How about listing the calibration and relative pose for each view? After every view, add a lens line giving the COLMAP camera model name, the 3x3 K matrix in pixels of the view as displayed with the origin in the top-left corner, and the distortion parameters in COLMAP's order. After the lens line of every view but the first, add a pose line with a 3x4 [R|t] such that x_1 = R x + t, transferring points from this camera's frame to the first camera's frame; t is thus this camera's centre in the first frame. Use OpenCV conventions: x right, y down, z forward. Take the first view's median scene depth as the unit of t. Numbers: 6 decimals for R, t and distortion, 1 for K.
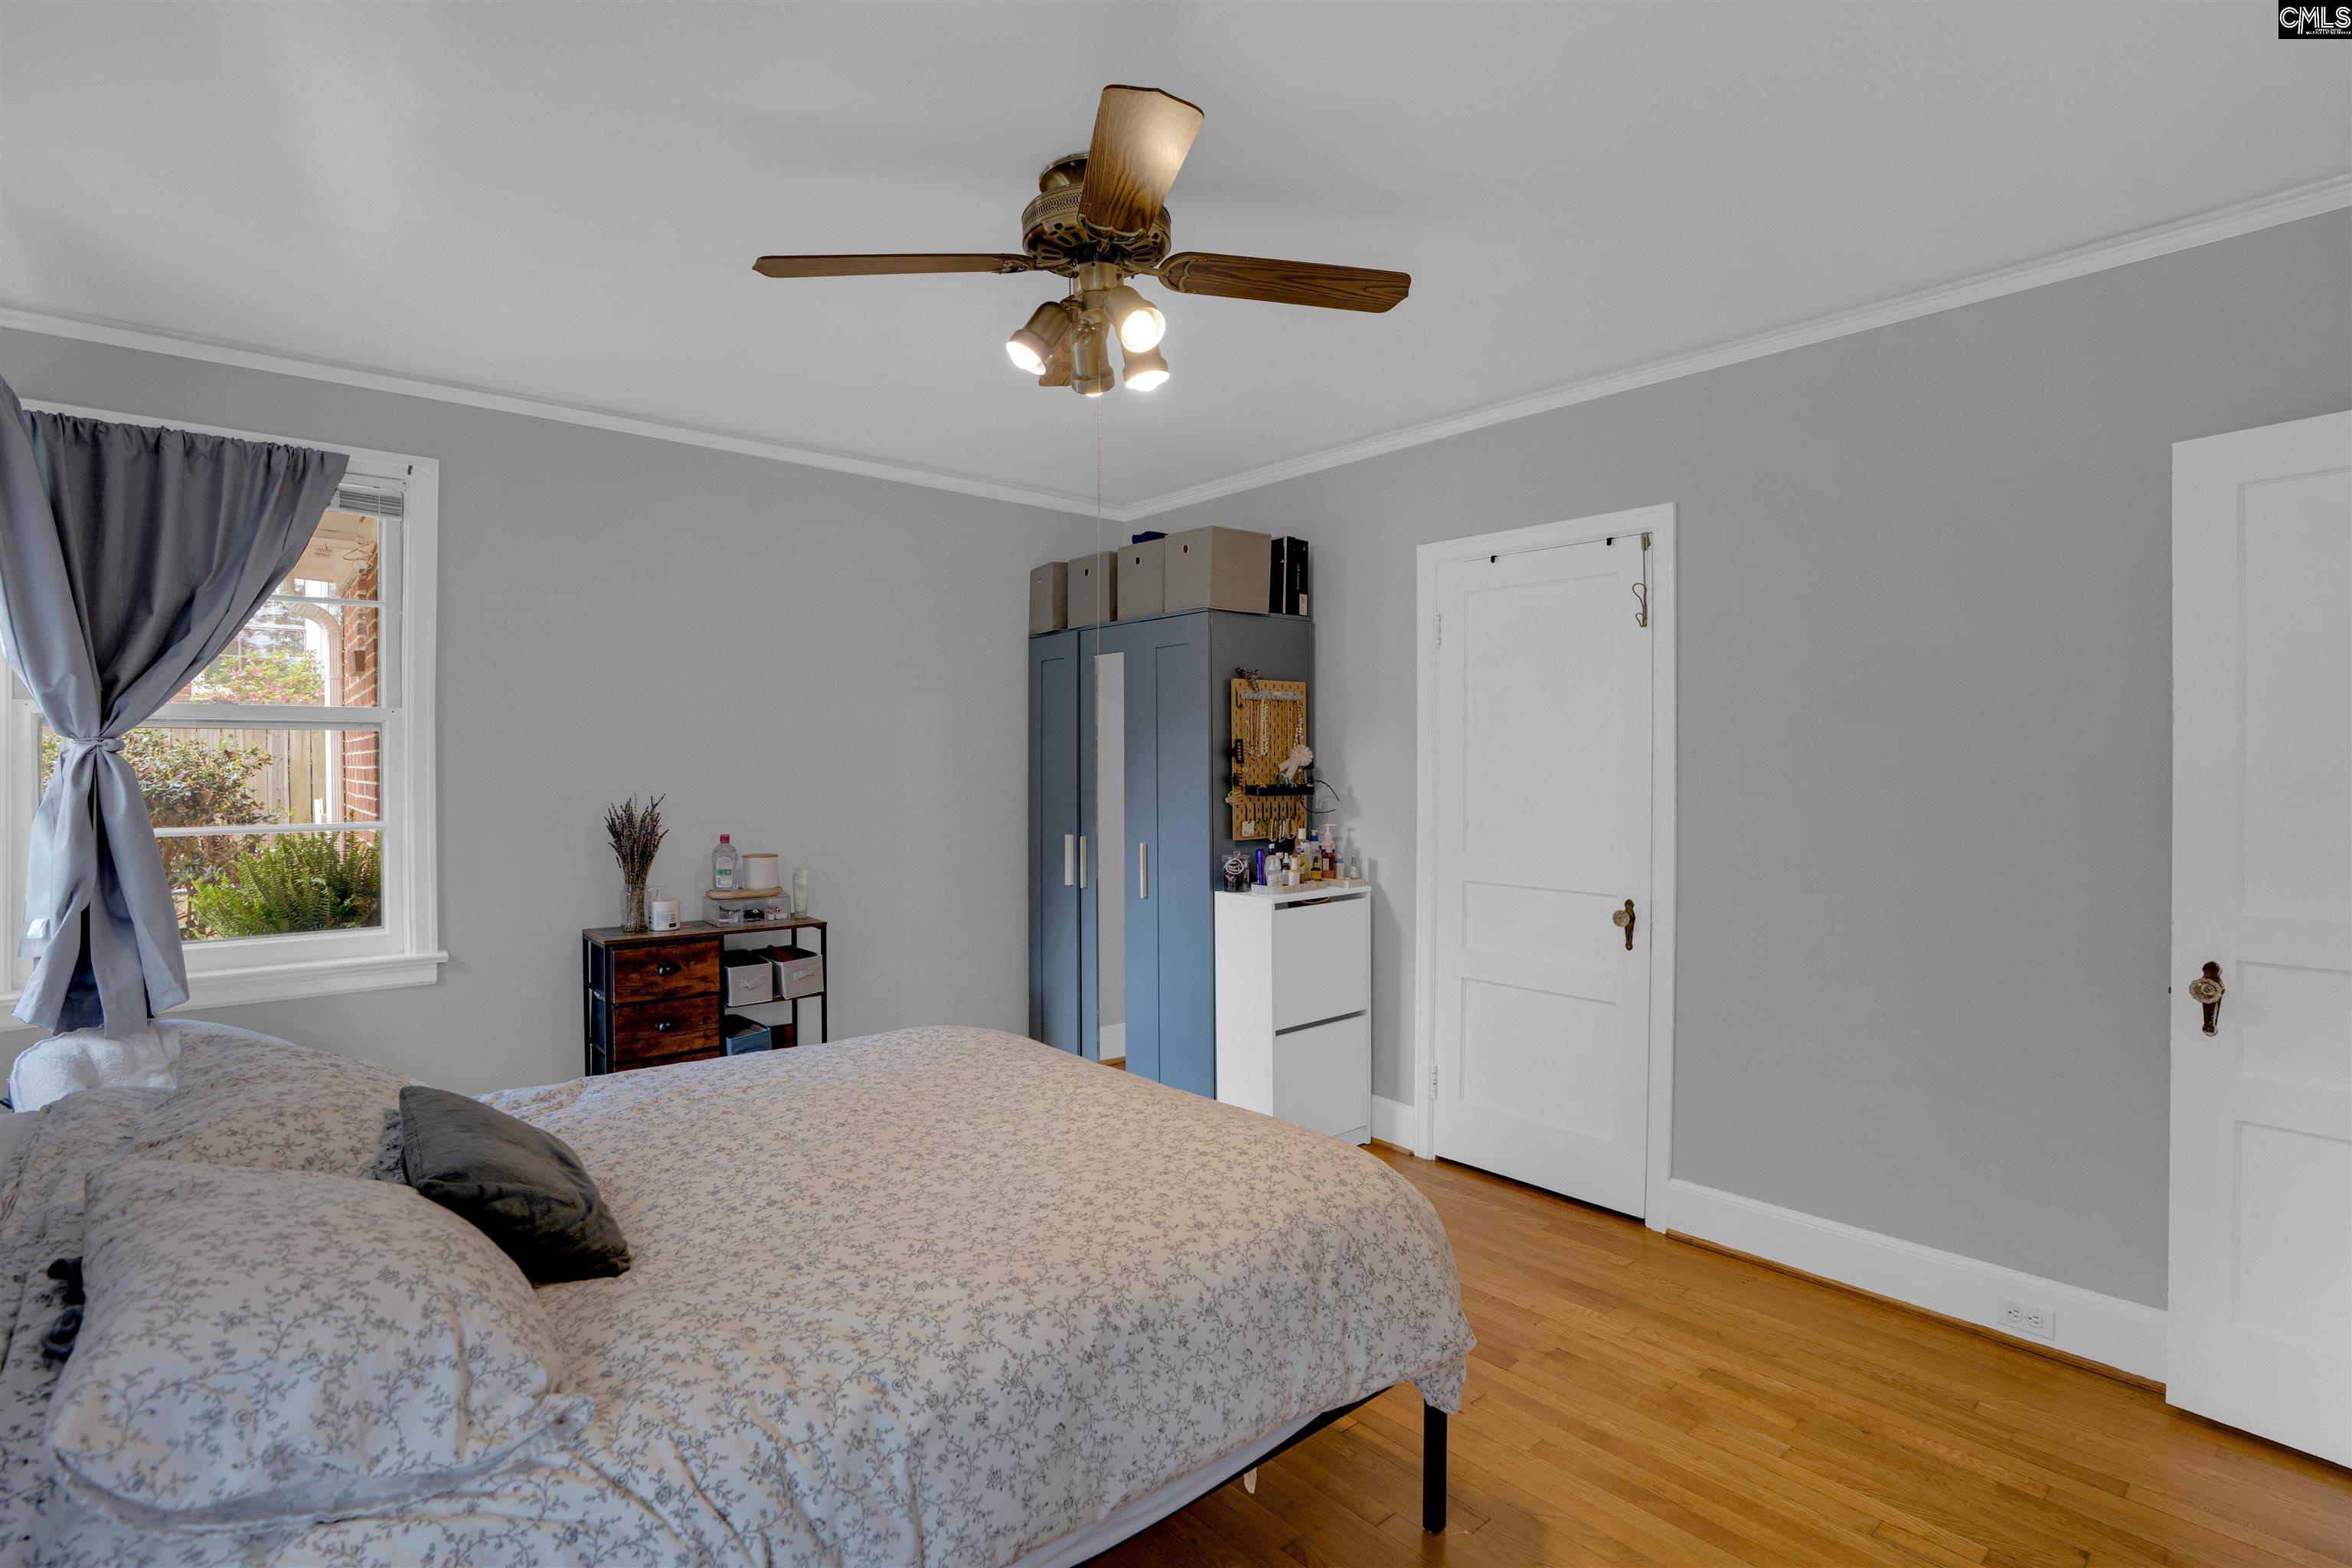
lens RADIAL K [[1112.6, 0, 1191.5], [0, 1112.6, 779.6], [0, 0, 1]] dist [-0.071139, 0.034618]
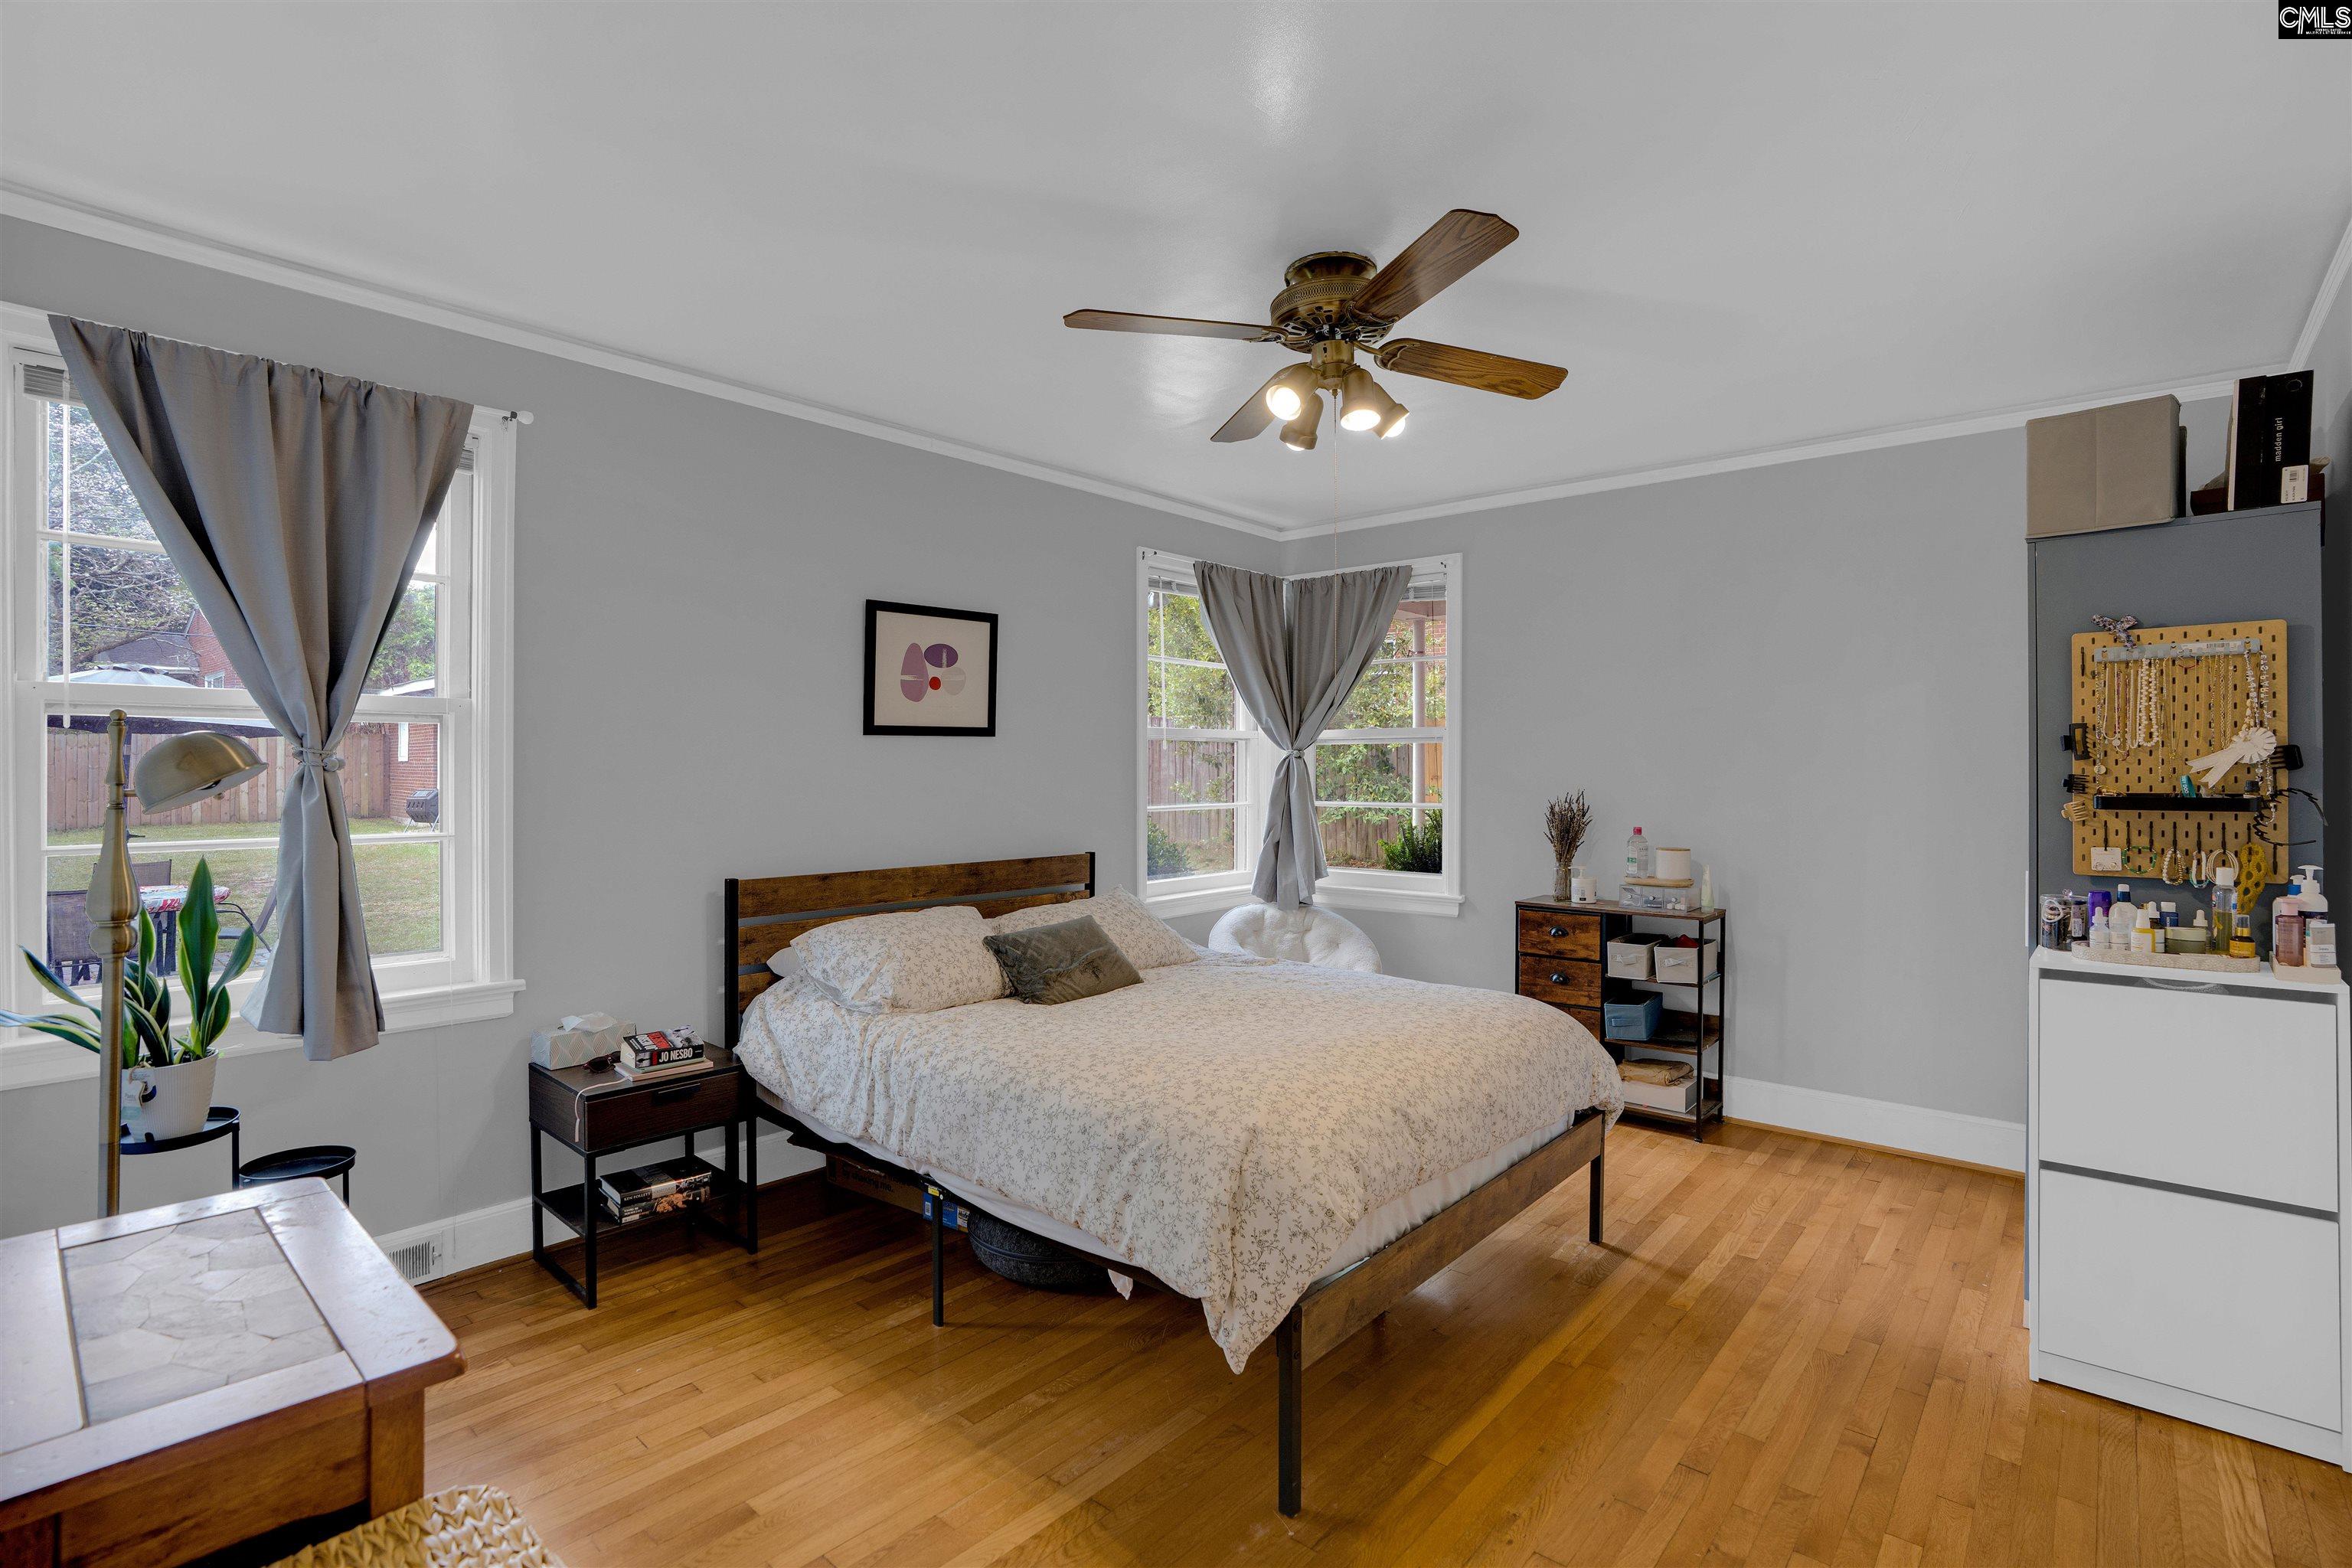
lens RADIAL K [[1112.6, 0, 1191.5], [0, 1112.6, 779.6], [0, 0, 1]] dist [-0.071139, 0.034618]
pose [[0.139203, 0.008165, -0.990230, 0.694135], [-0.016393, 0.999848, 0.005939, 0.002748], [0.990128, 0.015406, 0.139316, 0.434179]]
